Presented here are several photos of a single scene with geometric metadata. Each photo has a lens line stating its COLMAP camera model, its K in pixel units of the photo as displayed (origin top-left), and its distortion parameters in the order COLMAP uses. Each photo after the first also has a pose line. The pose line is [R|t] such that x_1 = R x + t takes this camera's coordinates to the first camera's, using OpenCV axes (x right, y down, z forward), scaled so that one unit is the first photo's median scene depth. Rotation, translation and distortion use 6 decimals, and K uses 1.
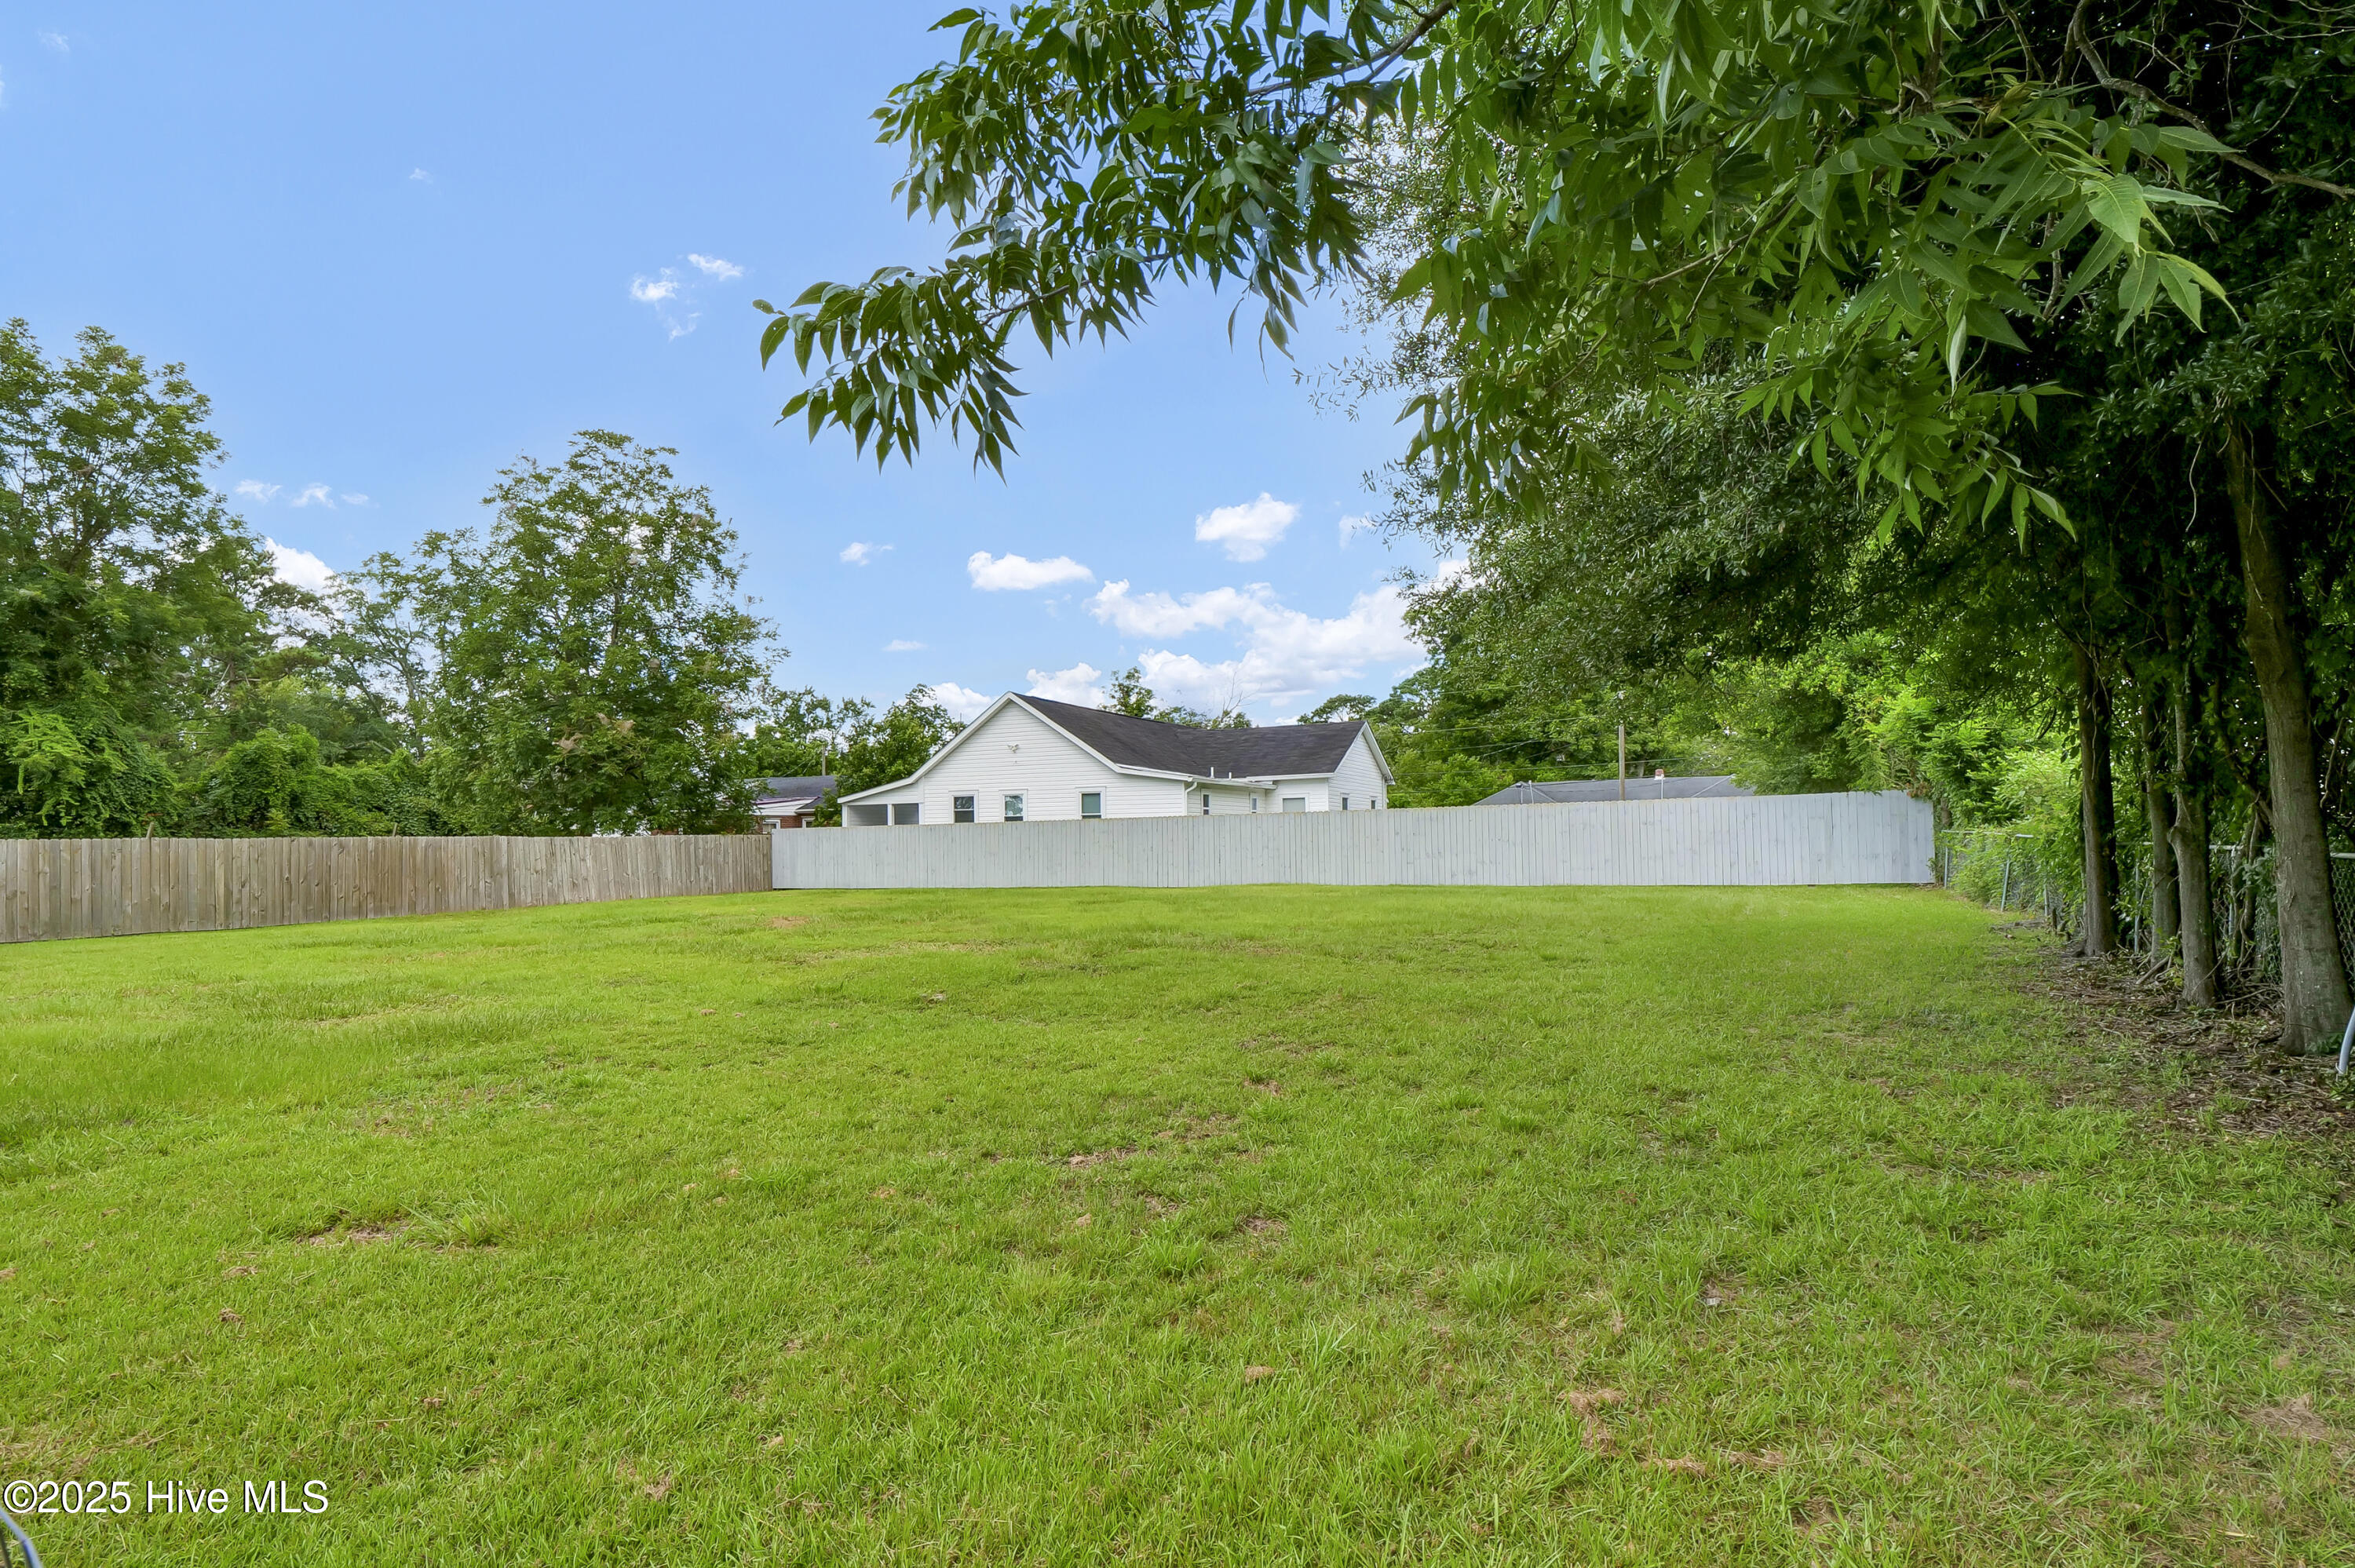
lens RADIAL K [[1193.3, 0, 1158.5], [0, 1193.3, 847.3], [0, 0, 1]] dist [-0.001920, -0.000456]
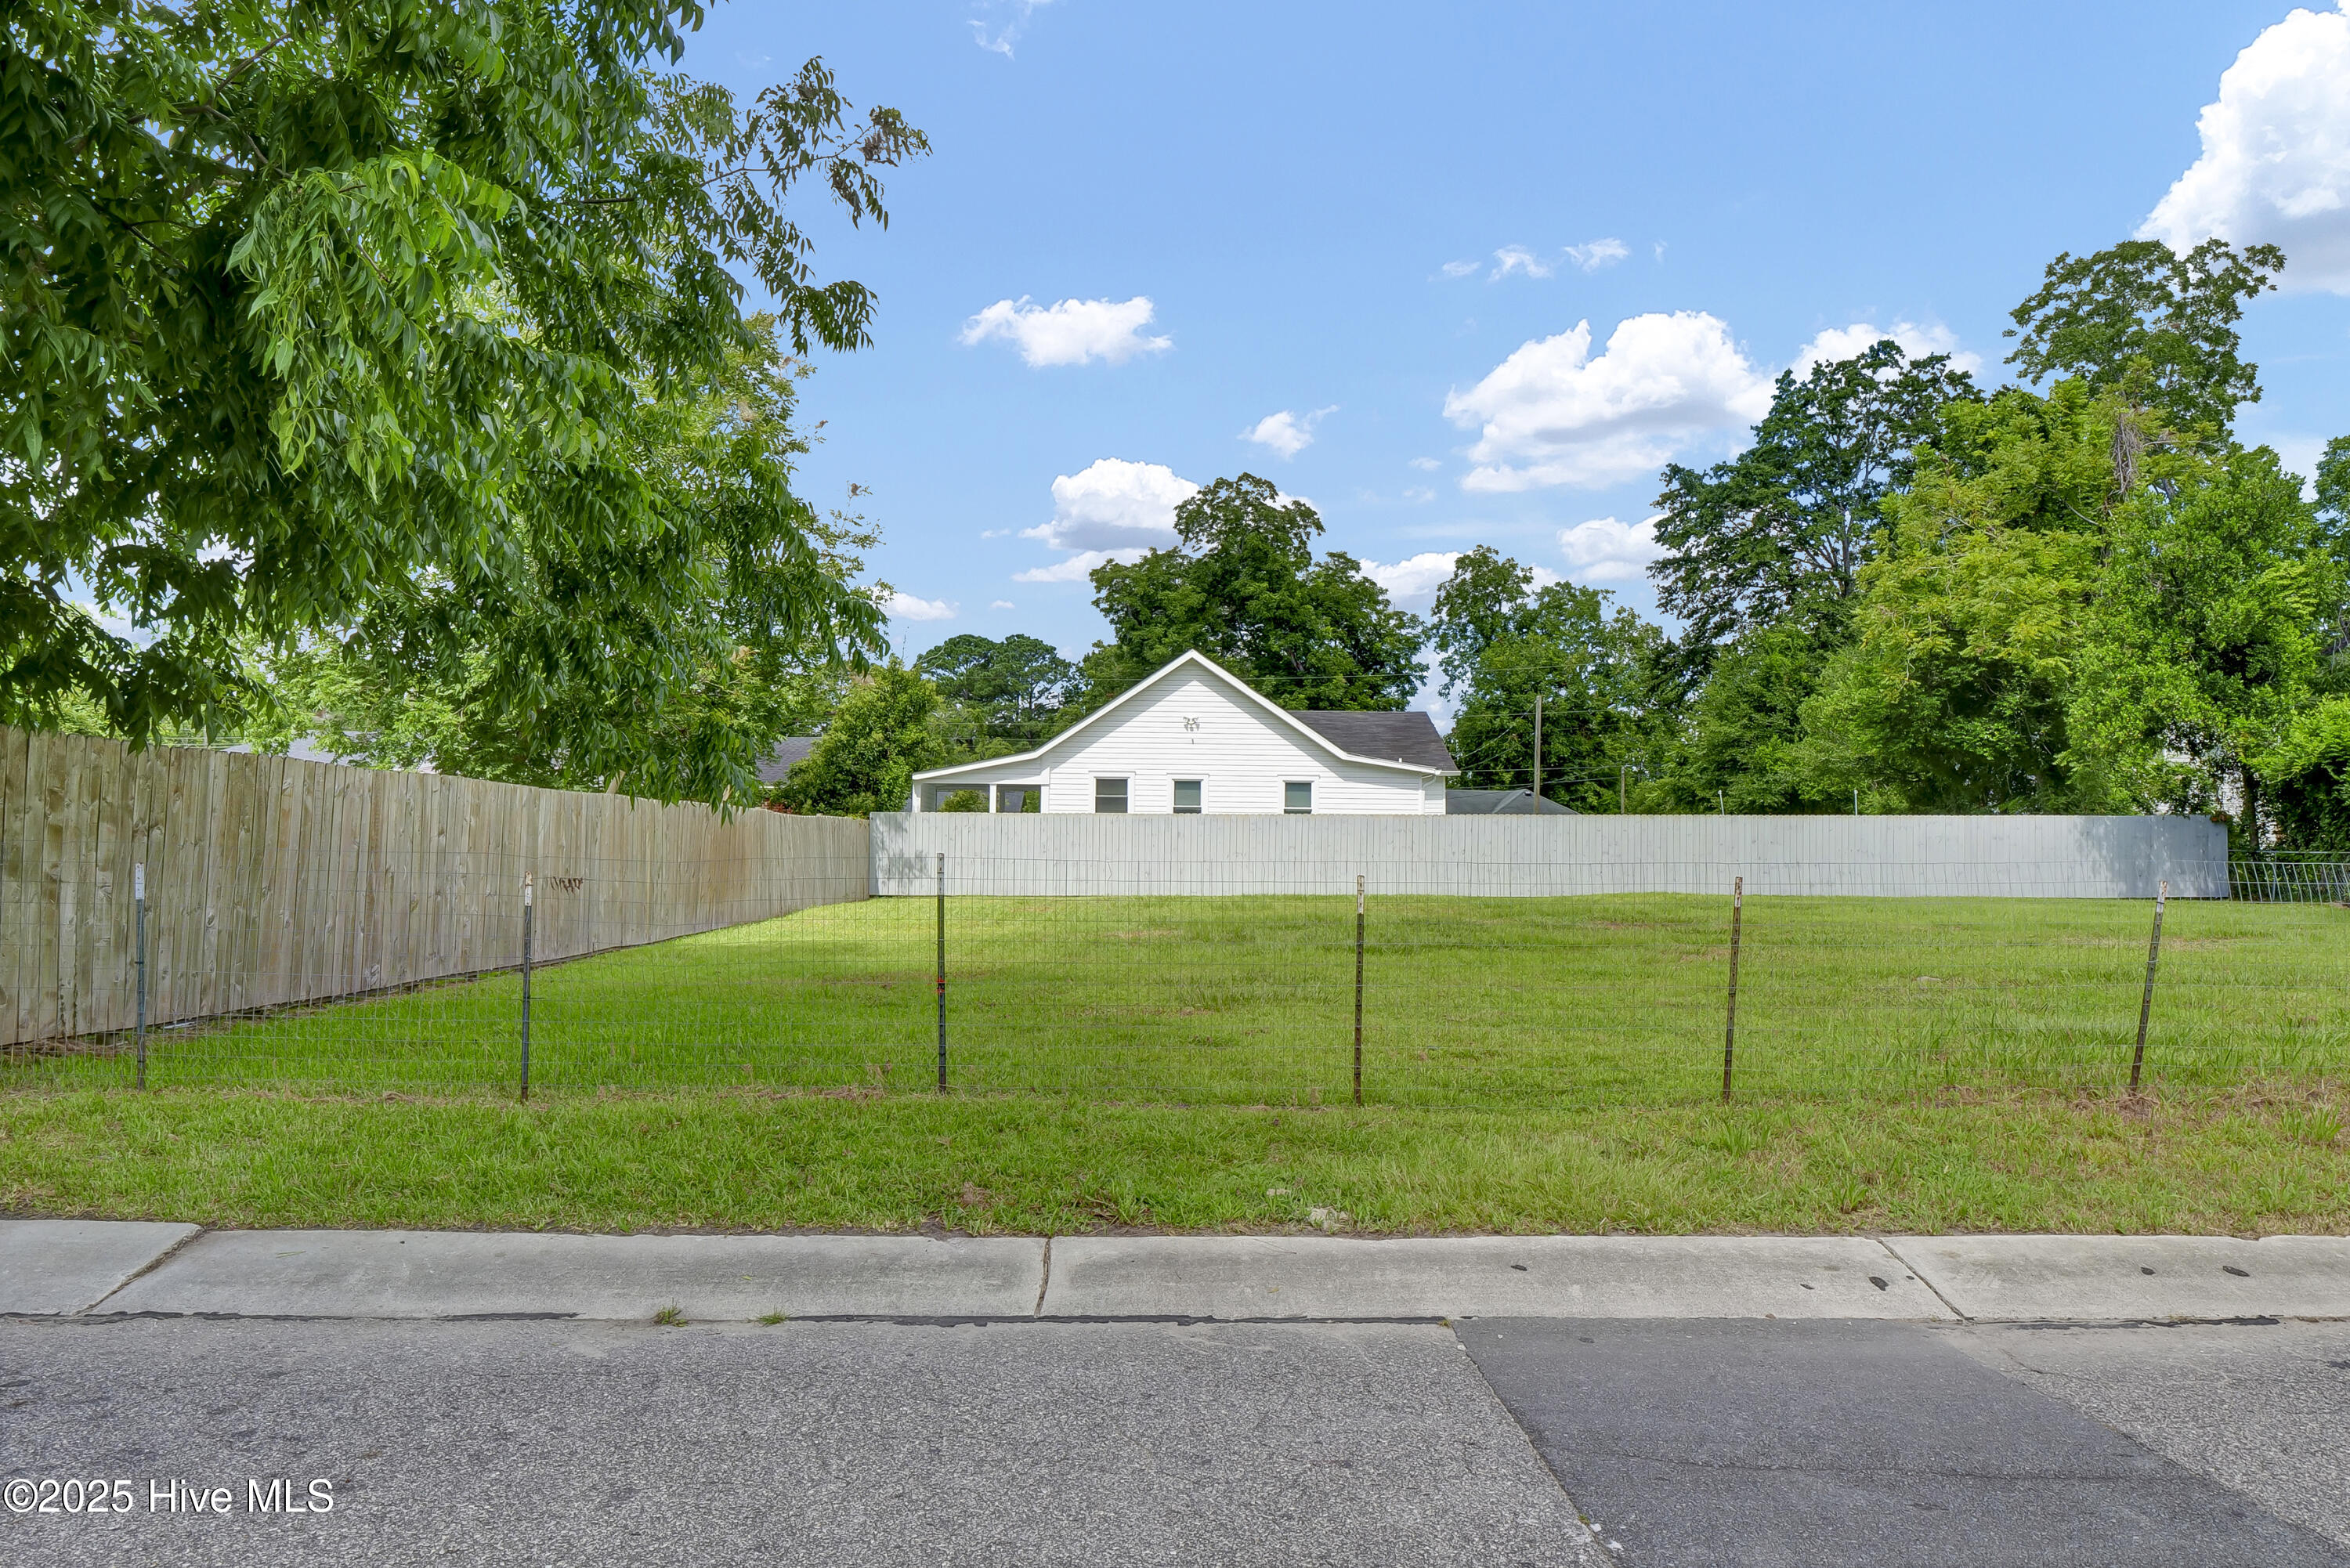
lens RADIAL K [[1569.9, 0, 1199.7], [0, 1569.9, 791.0], [0, 0, 1]] dist [-0.008059, -0.001373]
pose [[0.888308, 0.042765, 0.457252, -0.559321], [-0.020755, 0.998376, -0.053055, 0.017417], [-0.458778, 0.037639, 0.887753, 0.072327]]
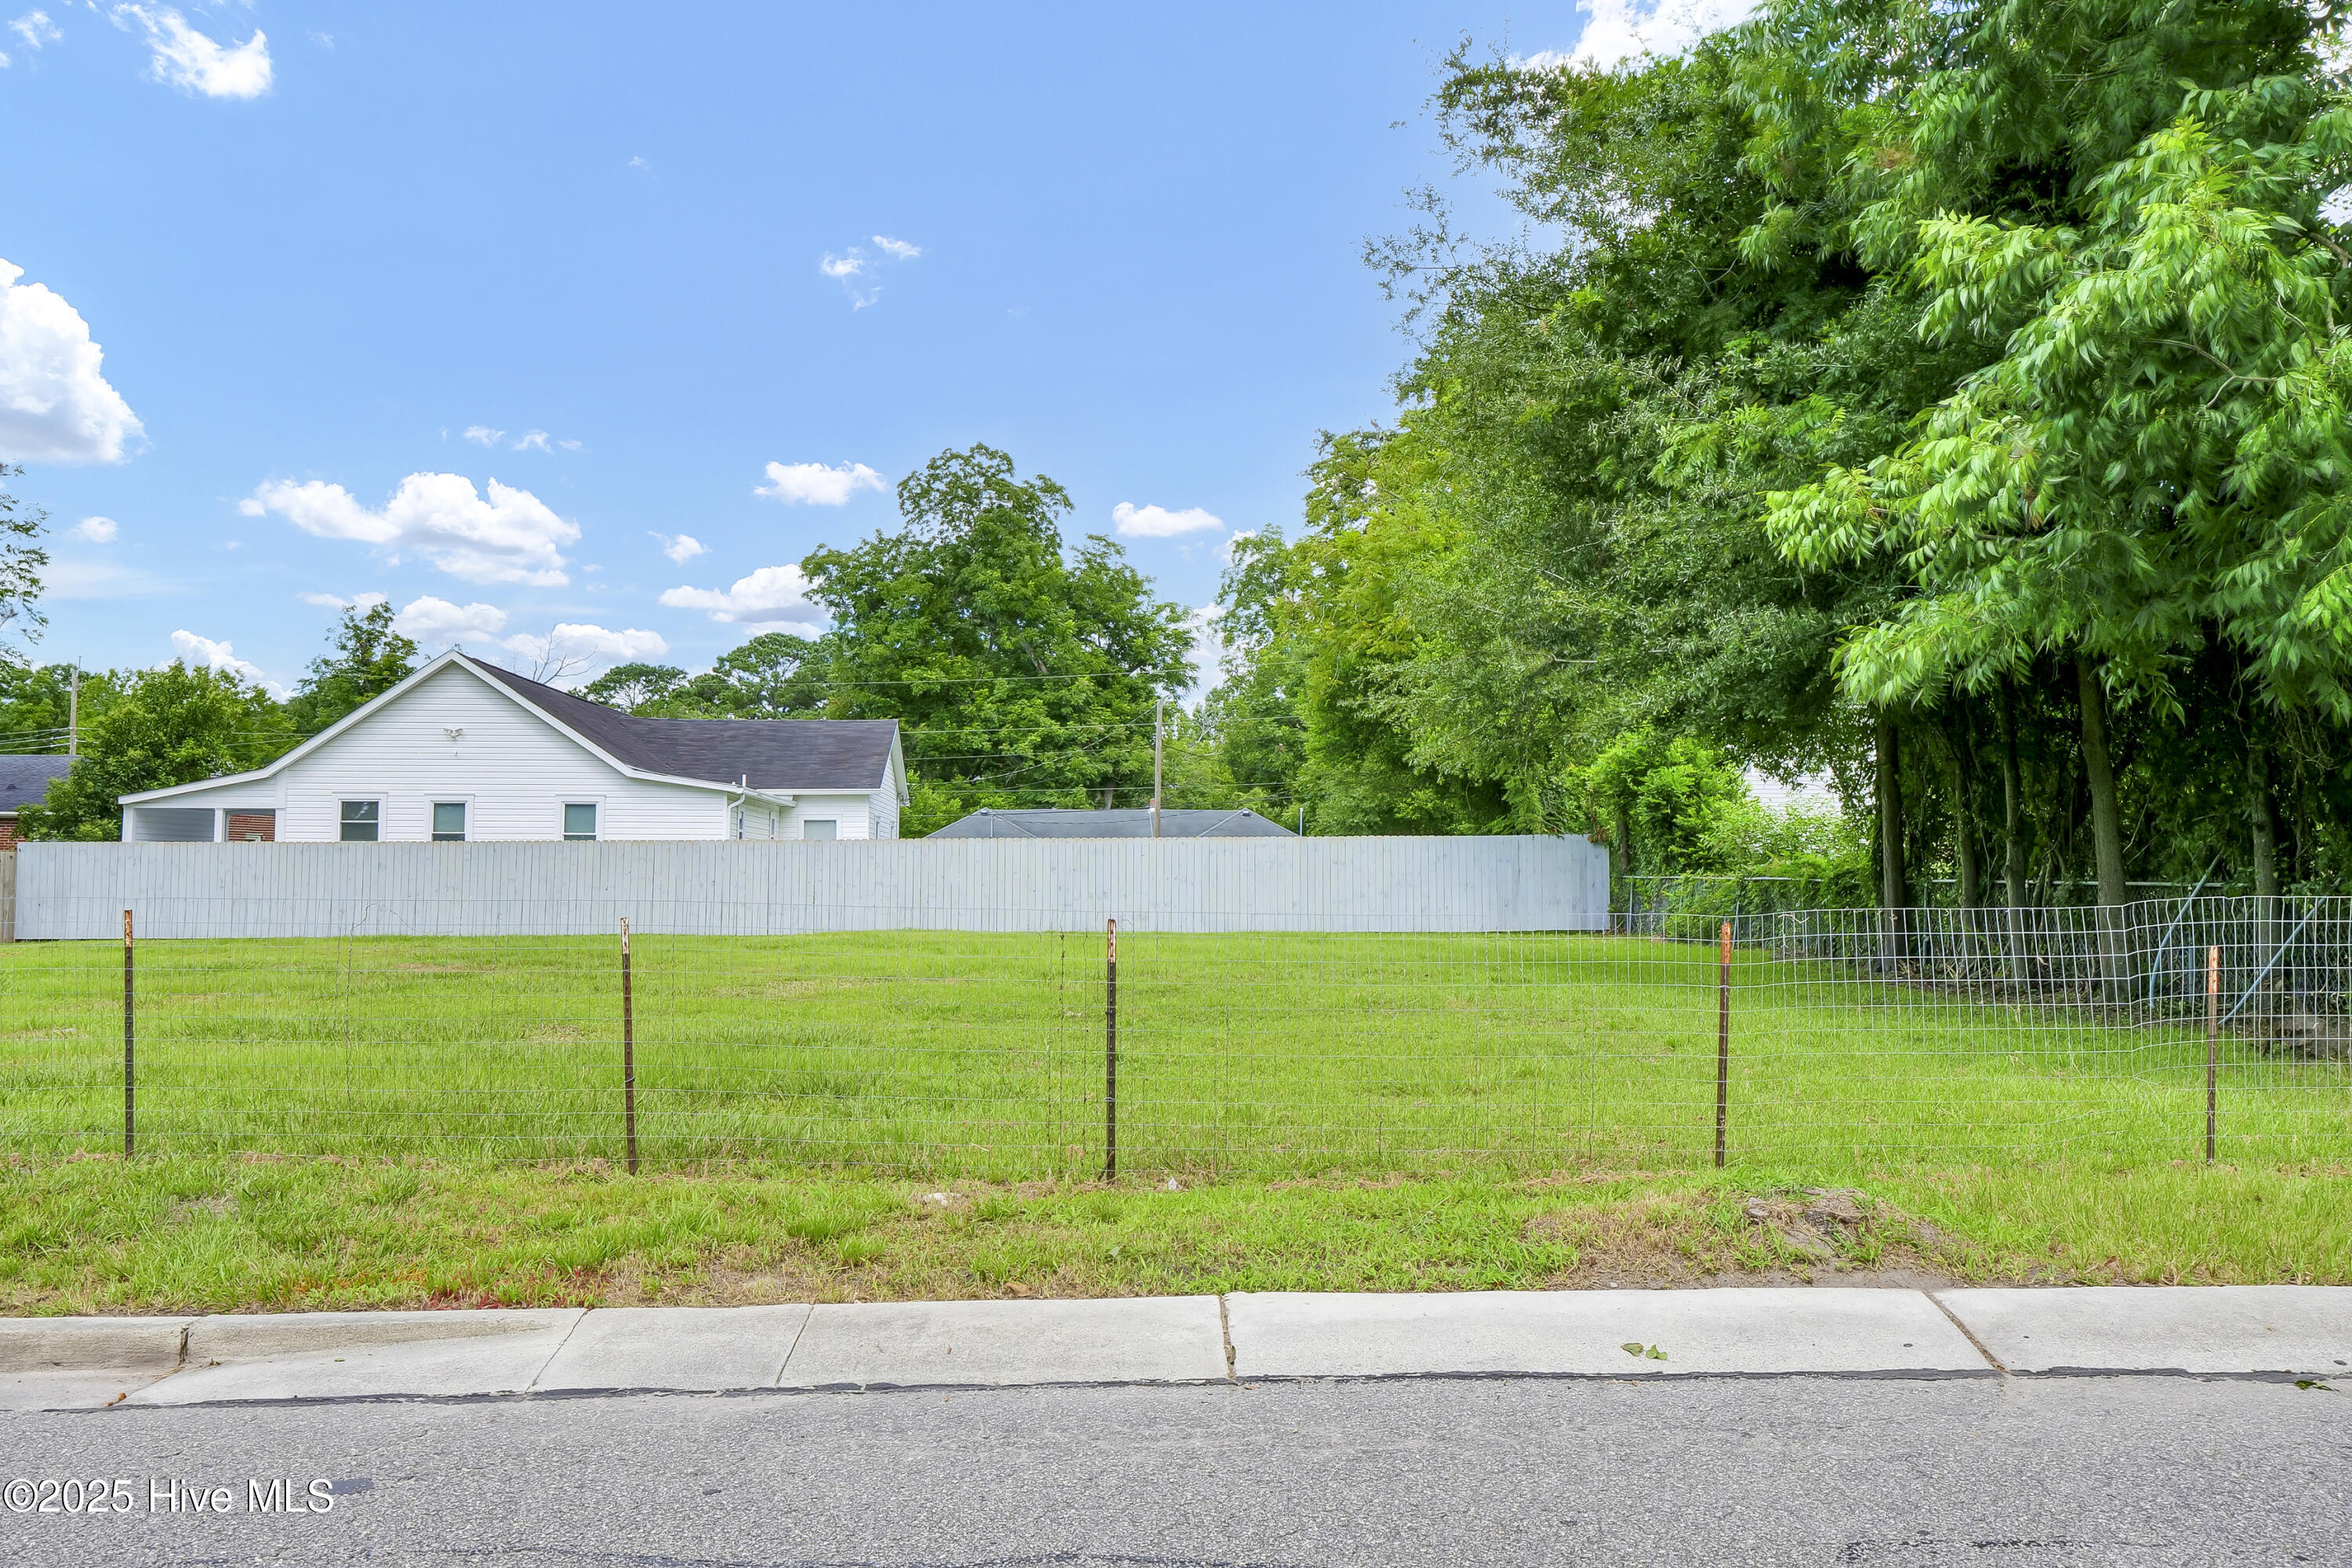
lens RADIAL K [[1814.3, 0, 1176.0], [0, 1814.3, 784.0], [0, 0, 1]] dist [-0.006215, 0.003247]
pose [[0.887339, 0.042811, 0.459126, -0.216936], [-0.013125, 0.997622, -0.067656, 0.009565], [-0.460931, 0.054008, 0.885791, -0.095523]]
